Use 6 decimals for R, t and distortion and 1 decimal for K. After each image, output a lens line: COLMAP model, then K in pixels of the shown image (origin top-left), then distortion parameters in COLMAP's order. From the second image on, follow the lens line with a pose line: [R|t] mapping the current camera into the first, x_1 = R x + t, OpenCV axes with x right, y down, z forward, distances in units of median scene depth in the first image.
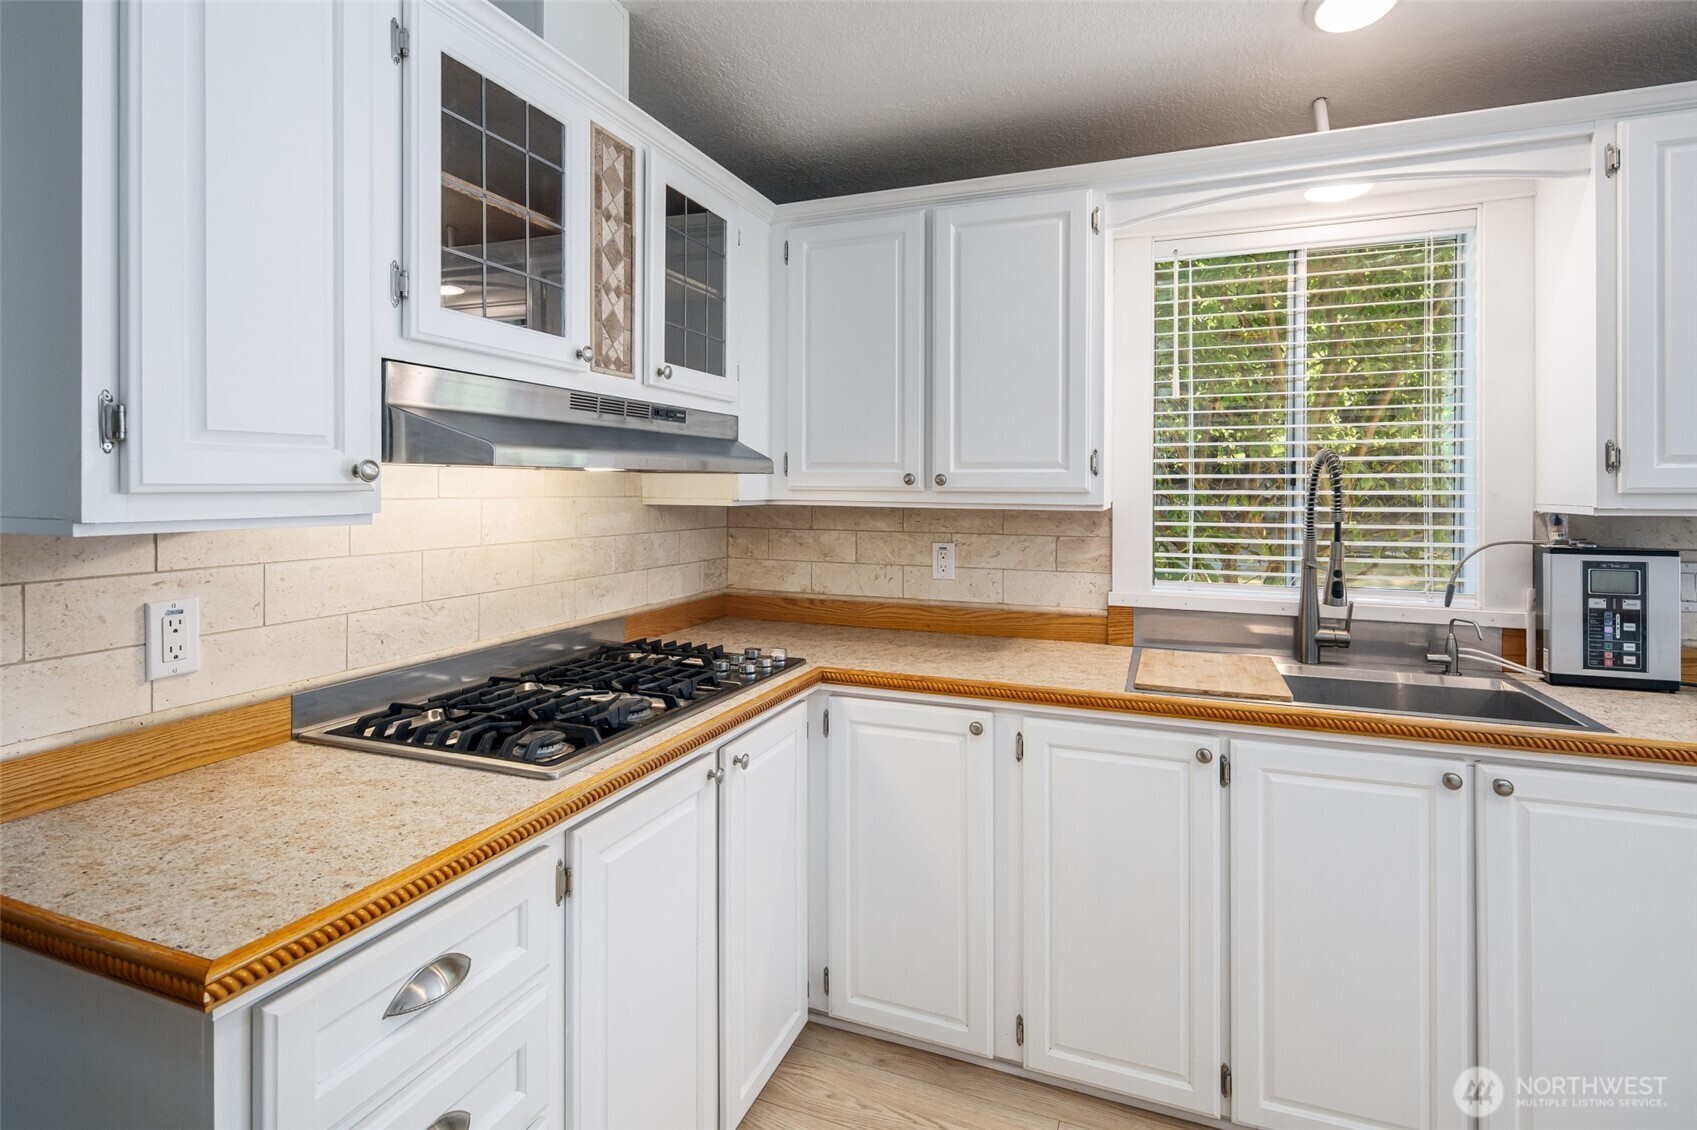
lens RADIAL K [[836.0, 0, 861.9], [0, 836.0, 493.0], [0, 0, 1]] dist [0.003736, -0.003701]
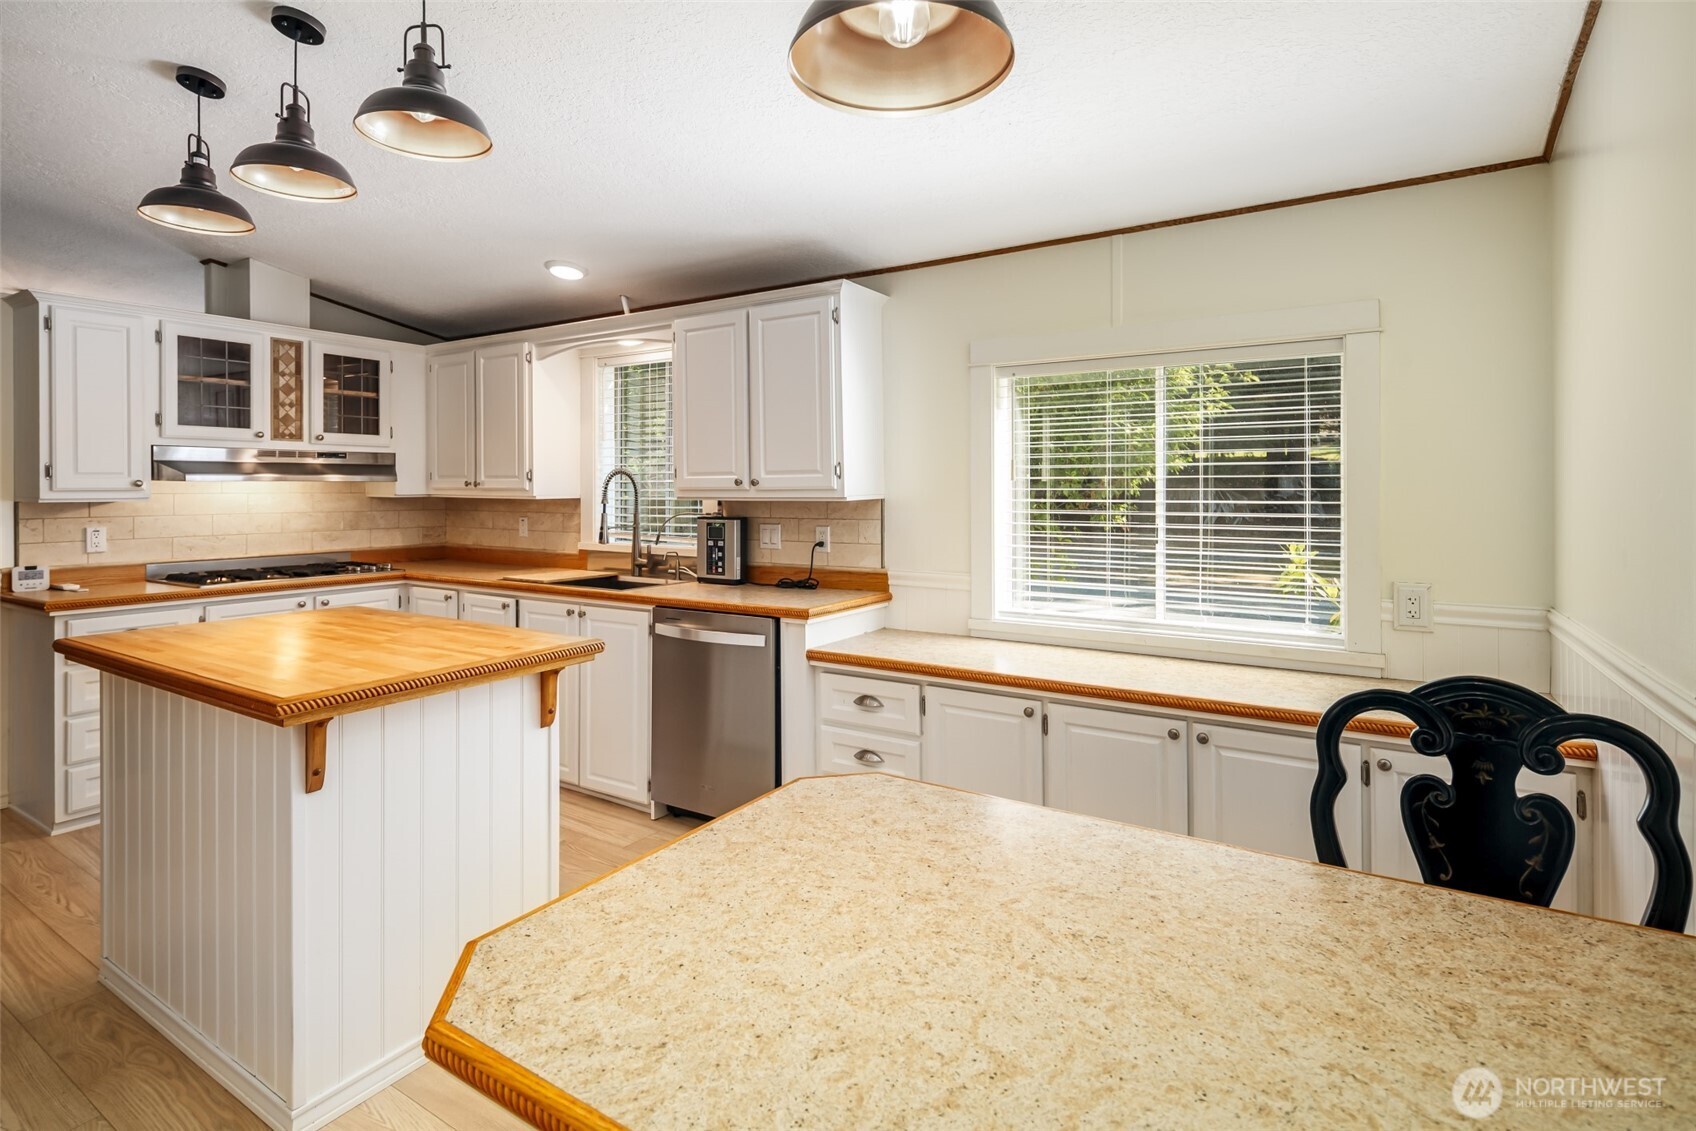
lens RADIAL K [[835.5, 0, 859.8], [0, 835.5, 490.7], [0, 0, 1]] dist [0.003736, -0.003701]
pose [[0.983348, -0.002481, -0.181717, 1.630976], [0.001782, 0.999990, -0.004009, 0.011345], [0.181725, 0.003618, 0.983343, -0.974868]]
